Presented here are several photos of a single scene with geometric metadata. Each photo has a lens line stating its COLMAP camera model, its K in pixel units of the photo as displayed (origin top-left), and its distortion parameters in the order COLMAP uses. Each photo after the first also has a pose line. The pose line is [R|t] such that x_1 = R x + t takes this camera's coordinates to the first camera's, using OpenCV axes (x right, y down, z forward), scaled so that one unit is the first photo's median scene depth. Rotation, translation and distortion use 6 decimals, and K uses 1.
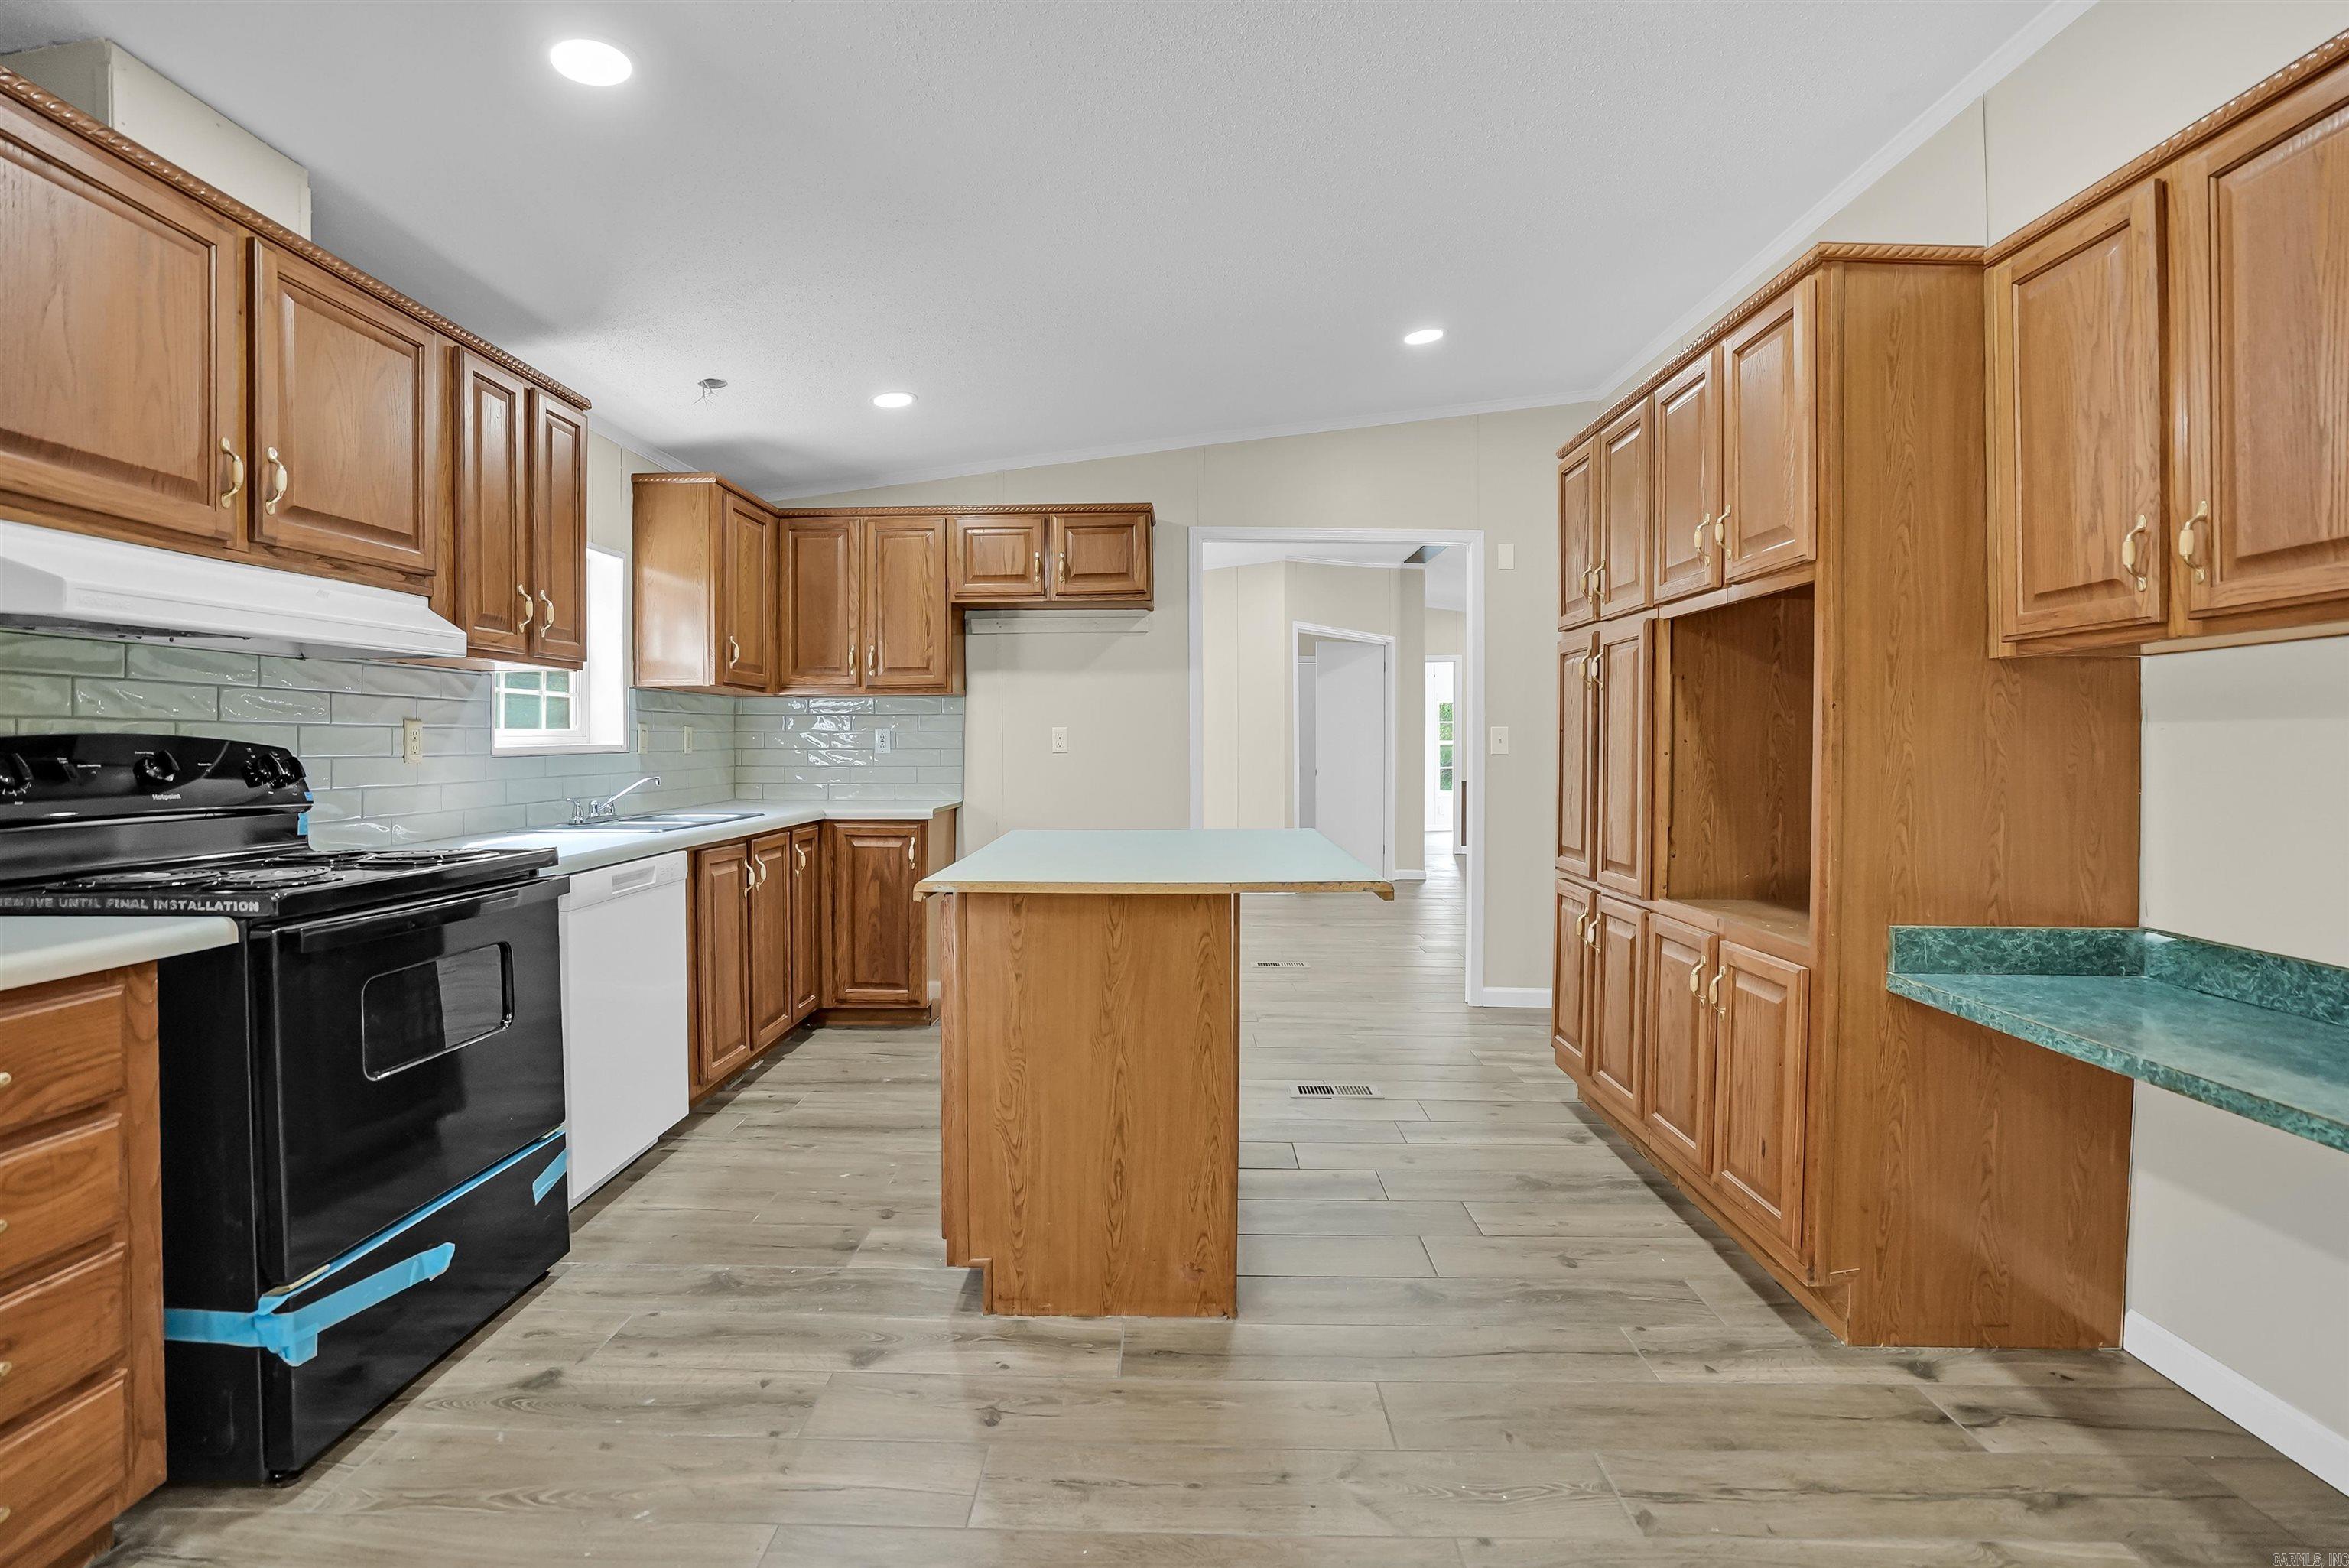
lens RADIAL K [[1094.0, 0, 1167.8], [0, 1094.0, 793.3], [0, 0, 1]] dist [-0.064171, 0.021161]
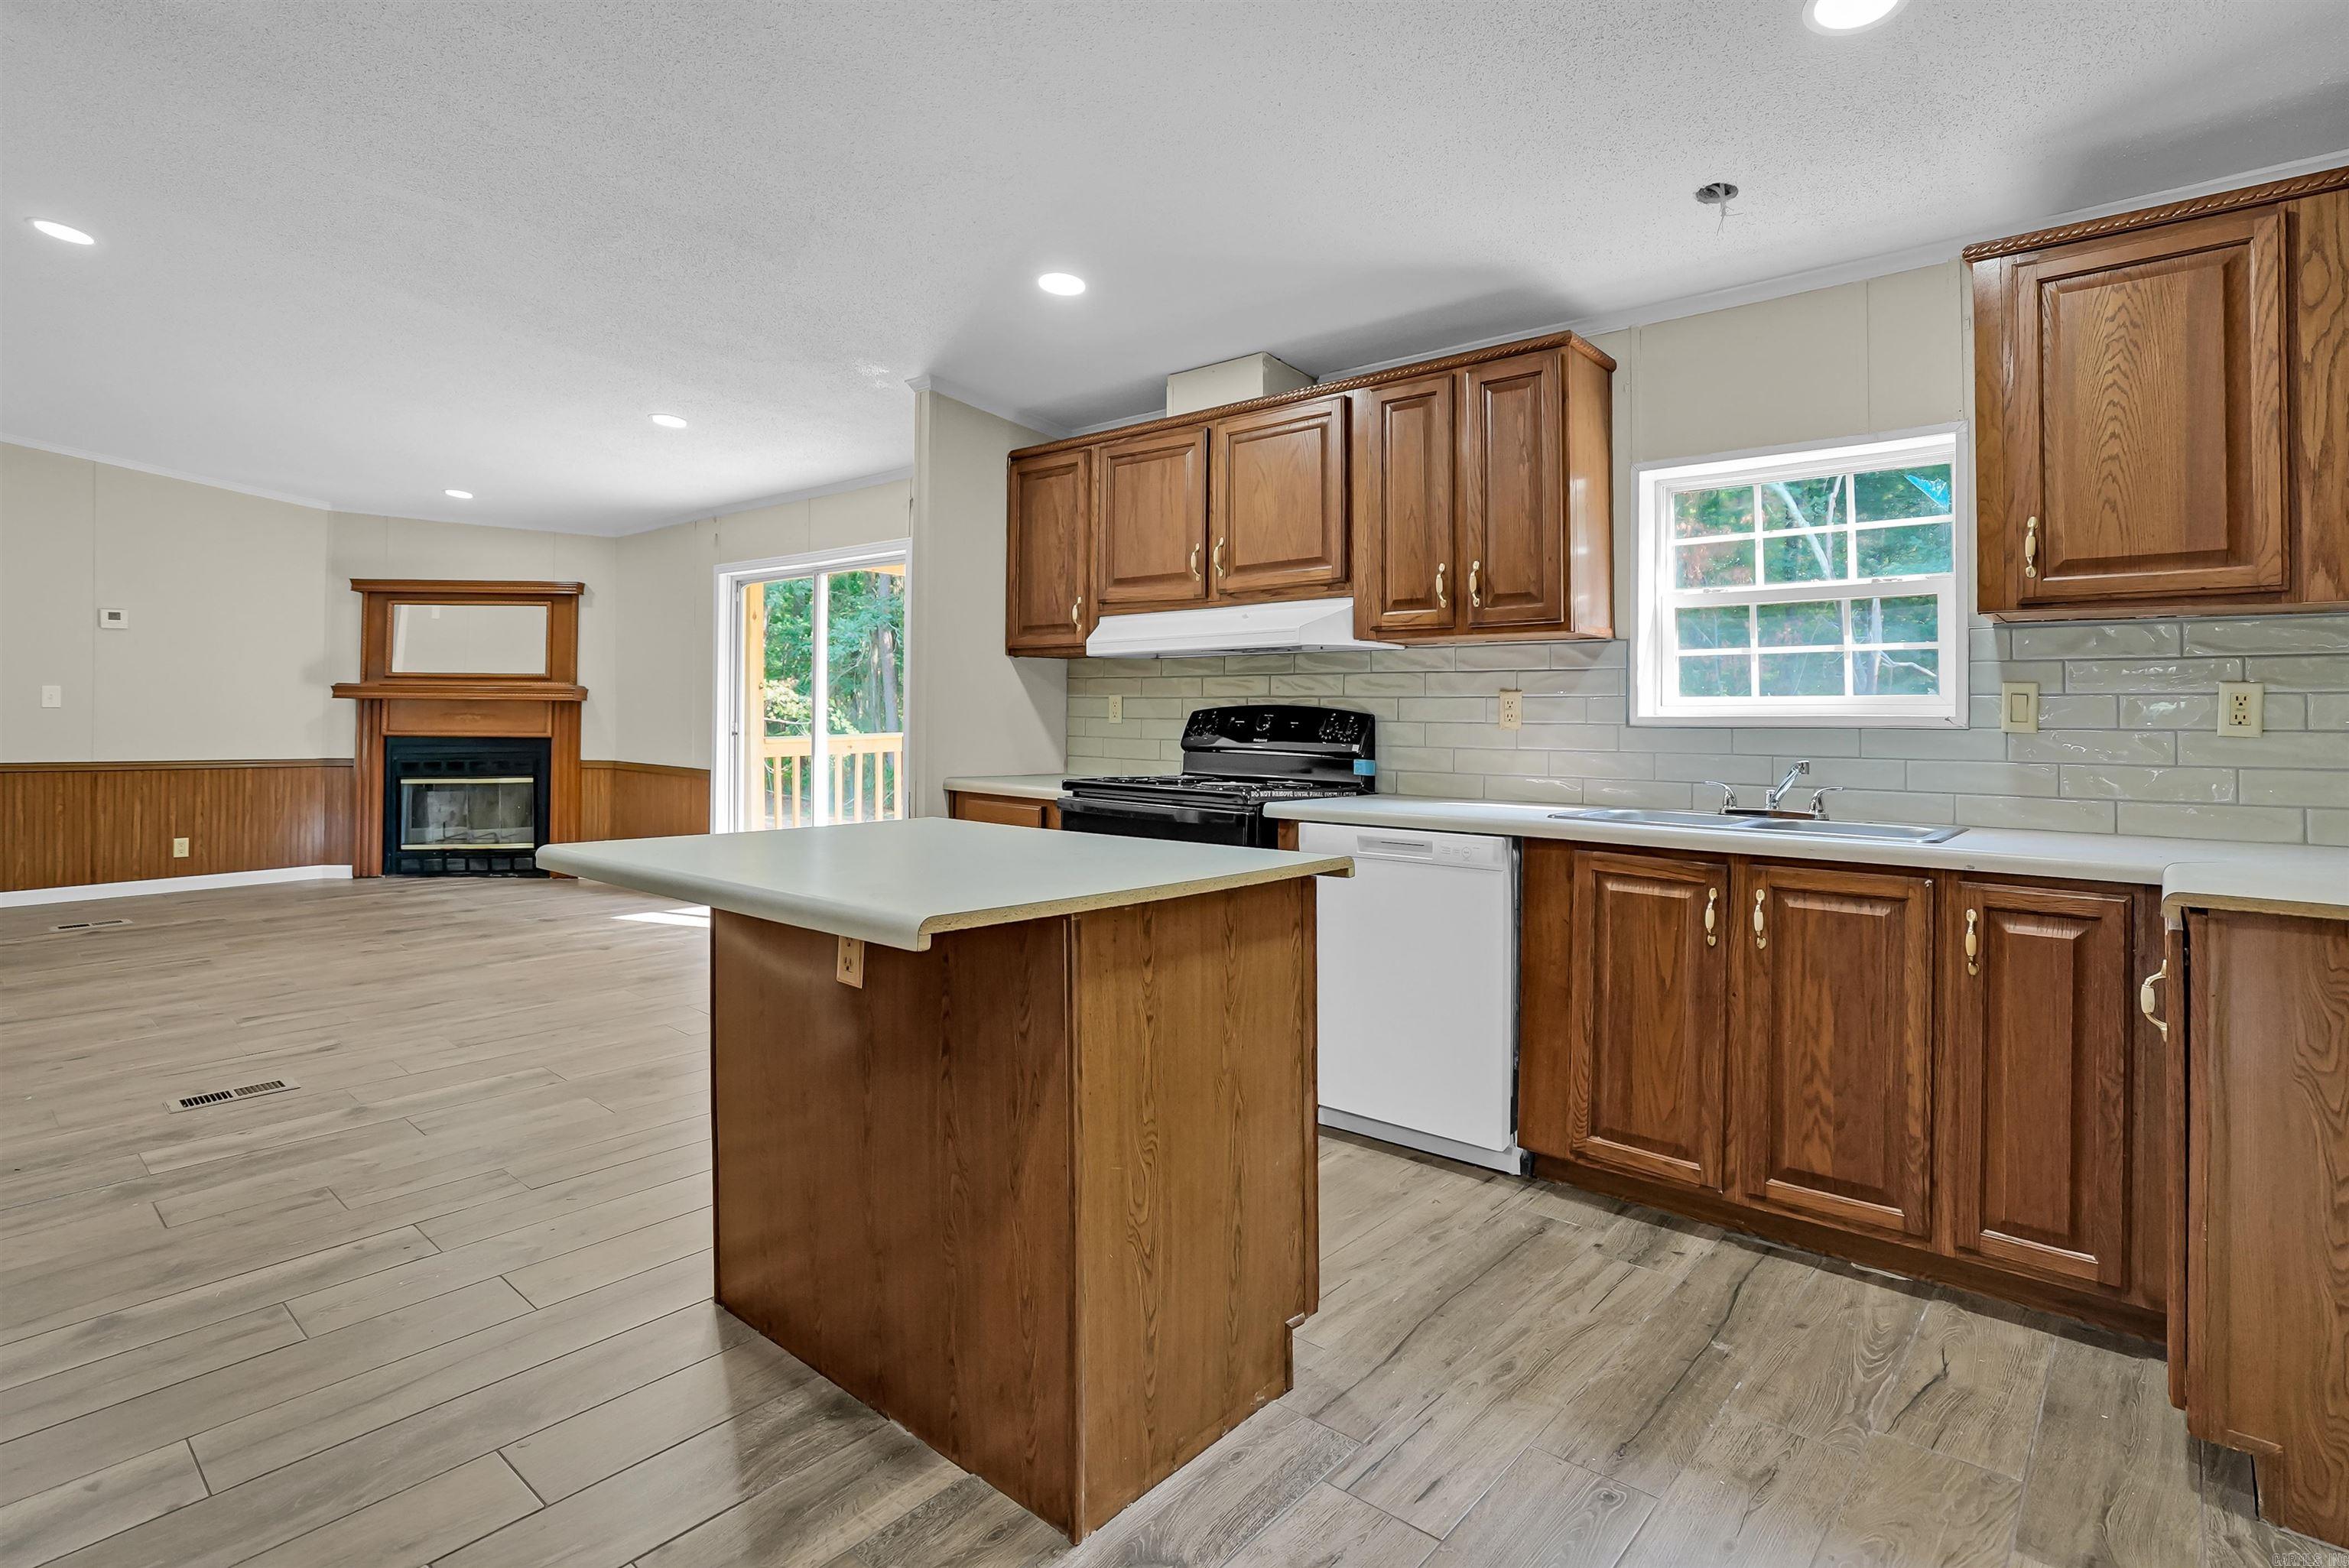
lens RADIAL K [[1177.2, 0, 1182.8], [0, 1177.2, 709.2], [0, 0, 1]] dist [-0.063701, 0.028841]
pose [[-0.646349, -0.008092, -0.762999, 0.380218], [-0.041926, 0.998810, 0.024923, -0.054759], [0.761889, 0.048099, -0.645919, 1.283455]]
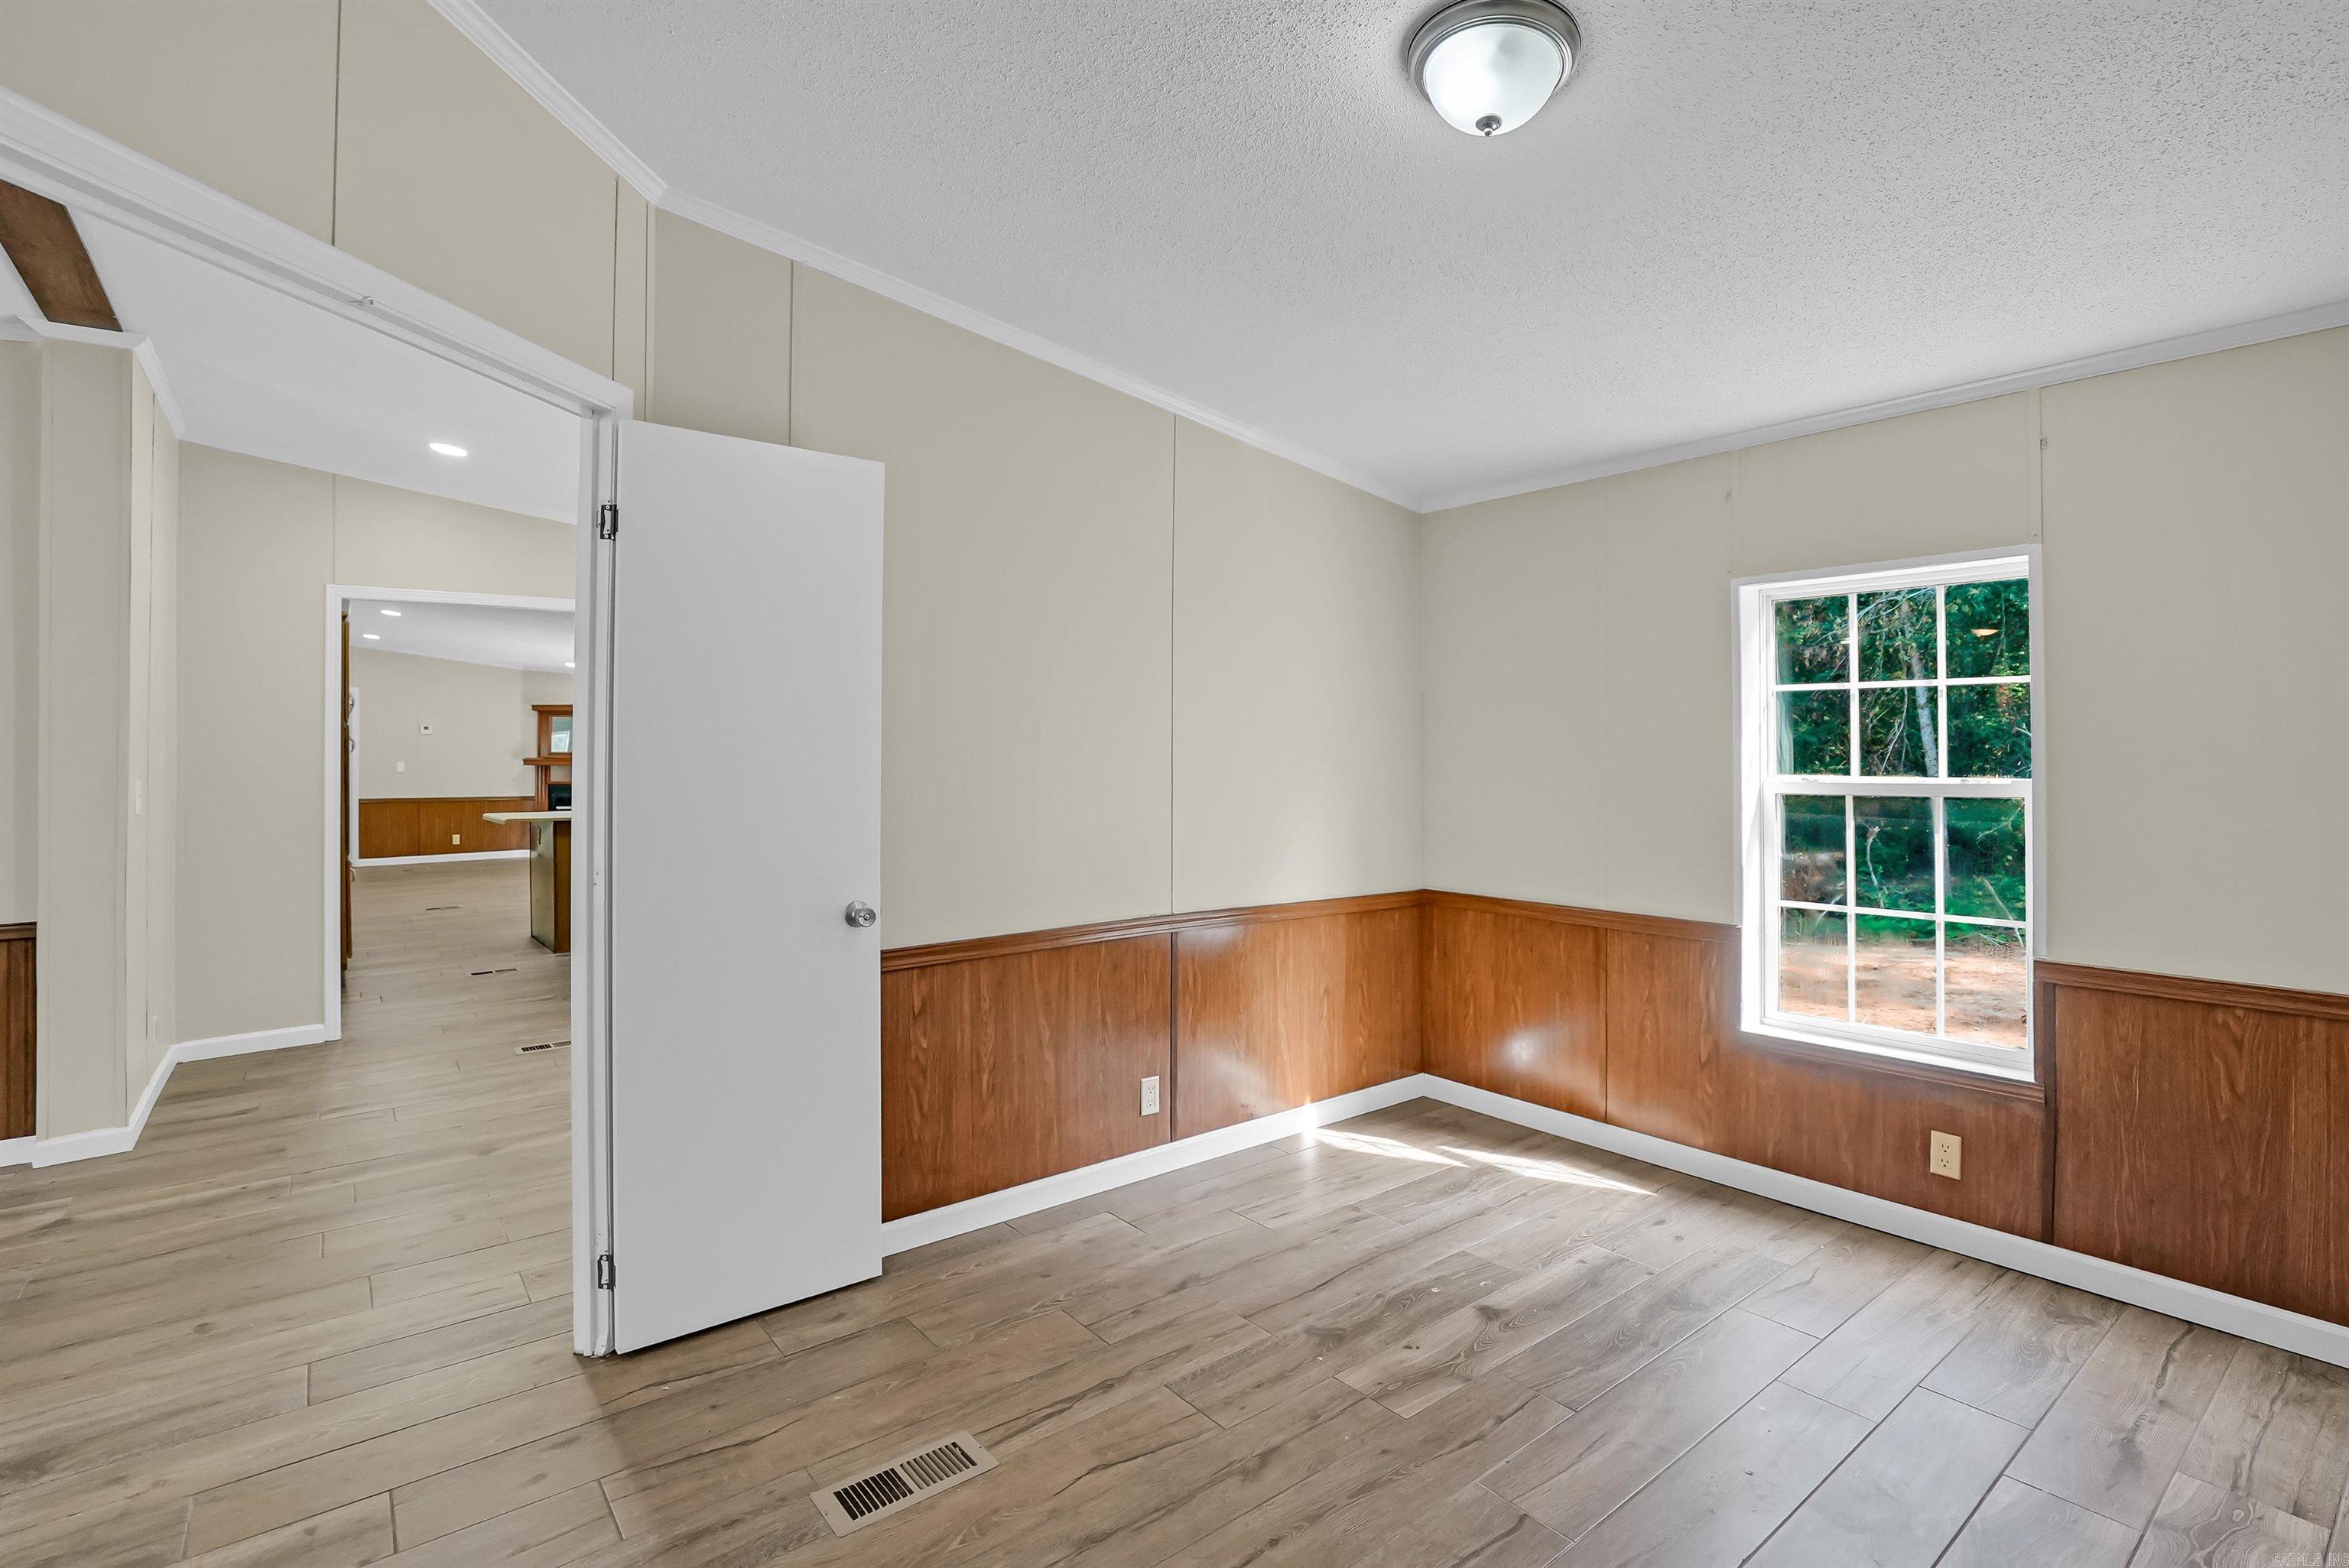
lens RADIAL K [[1113.7, 0, 1167.3], [0, 1113.7, 751.3], [0, 0, 1]] dist [-0.060778, 0.022242]
pose [[-0.777881, -0.004962, -0.628392, 0.464361], [-0.028490, 0.999219, 0.027377, -0.189330], [0.627765, 0.039199, -0.777415, 3.366241]]
